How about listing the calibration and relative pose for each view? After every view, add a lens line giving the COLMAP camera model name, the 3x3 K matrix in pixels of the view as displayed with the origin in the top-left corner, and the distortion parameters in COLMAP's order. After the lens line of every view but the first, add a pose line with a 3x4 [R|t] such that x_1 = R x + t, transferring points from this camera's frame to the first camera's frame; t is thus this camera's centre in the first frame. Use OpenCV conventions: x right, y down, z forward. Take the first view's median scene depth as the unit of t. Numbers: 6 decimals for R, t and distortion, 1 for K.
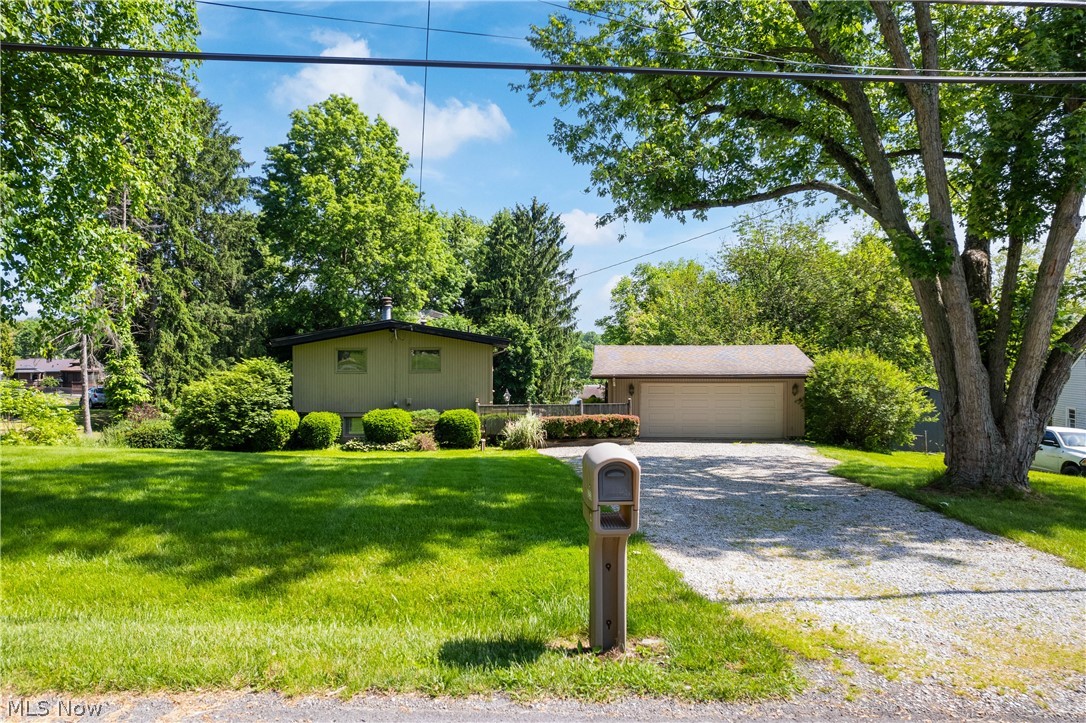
lens RADIAL K [[688.6, 0, 543.0], [0, 688.6, 361.5], [0, 0, 1]] dist [-0.000700, -0.000005]
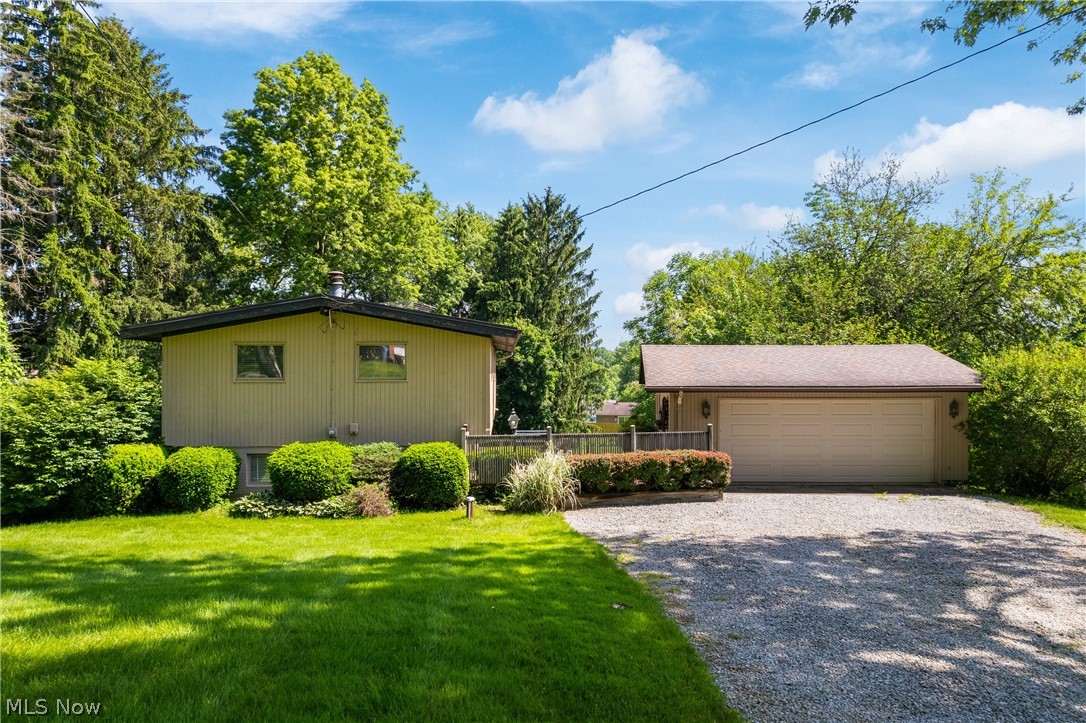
lens RADIAL K [[682.4, 0, 581.9], [0, 682.4, 363.7], [0, 0, 1]] dist [-0.067462, 0.092917]
pose [[0.999124, 0.002685, 0.041770, -0.008145], [-0.001889, 0.999816, -0.019082, 0.005494], [-0.041814, 0.018986, 0.998945, 0.190245]]
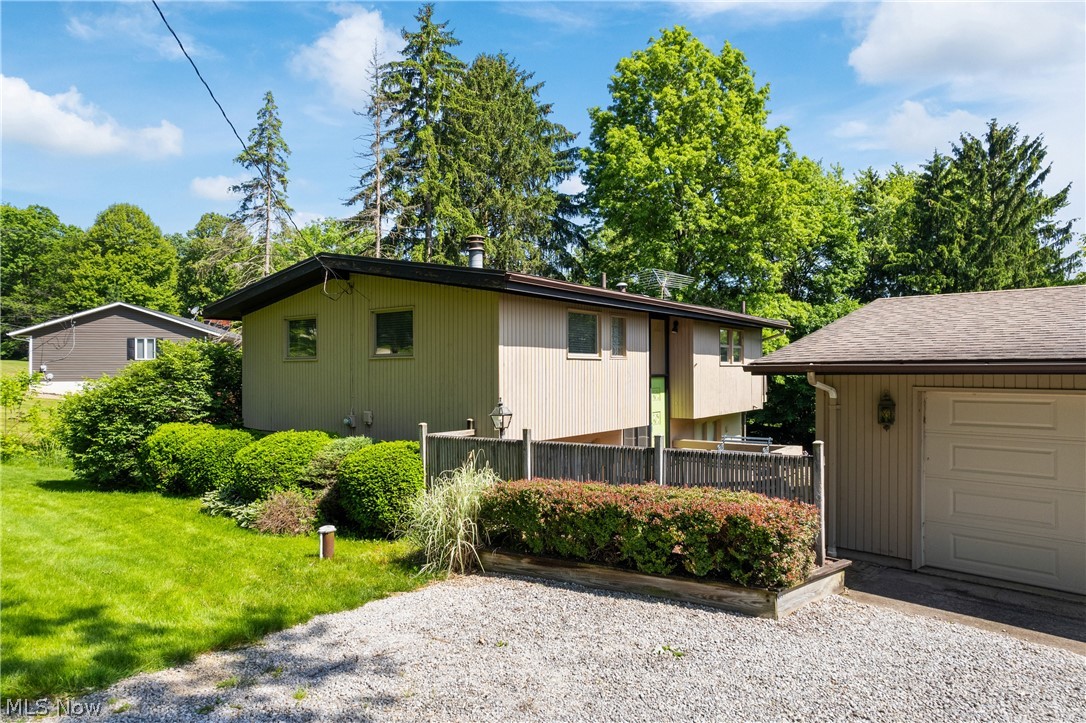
lens RADIAL K [[682.4, 0, 581.9], [0, 682.4, 363.7], [0, 0, 1]] dist [-0.067462, 0.092917]
pose [[0.788201, -0.006218, -0.615387, 0.109612], [-0.003513, 0.999887, -0.014603, 0.012871], [0.615408, 0.013672, 0.788090, 0.352106]]
